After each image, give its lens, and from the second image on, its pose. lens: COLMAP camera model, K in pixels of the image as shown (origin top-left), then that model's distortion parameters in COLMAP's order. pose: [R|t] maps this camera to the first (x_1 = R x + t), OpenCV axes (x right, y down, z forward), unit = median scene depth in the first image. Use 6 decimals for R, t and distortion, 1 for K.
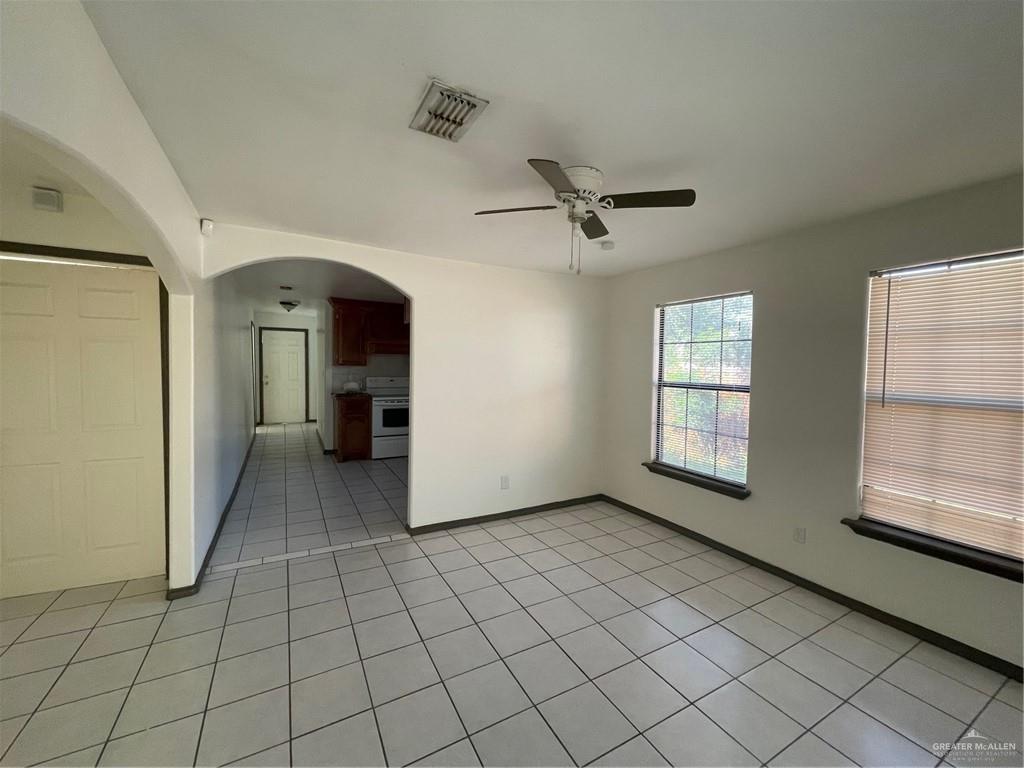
lens RADIAL K [[409.3, 0, 505.3], [0, 409.3, 374.4], [0, 0, 1]] dist [0.002809, 0.000055]
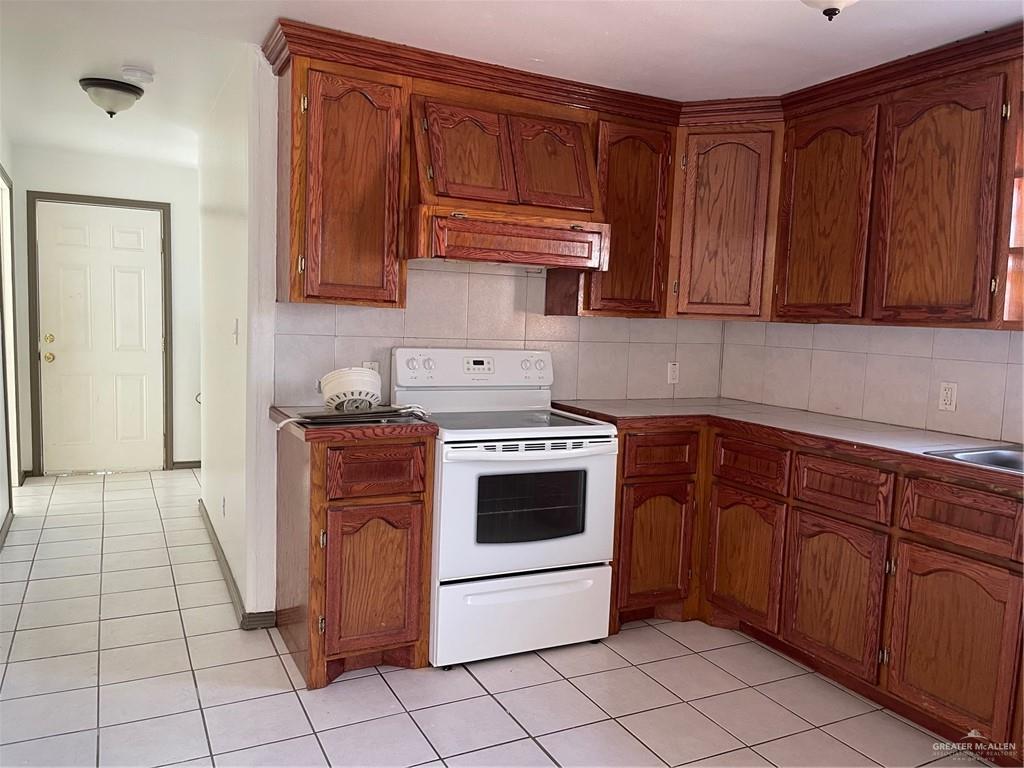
lens RADIAL K [[776.9, 0, 507.4], [0, 776.9, 386.3], [0, 0, 1]] dist [0.041595, -0.009639]
pose [[0.999362, 0.023174, -0.027192, -0.270217], [-0.021596, 0.998144, 0.056933, 0.000947], [0.028461, -0.056309, 0.998008, 0.521677]]
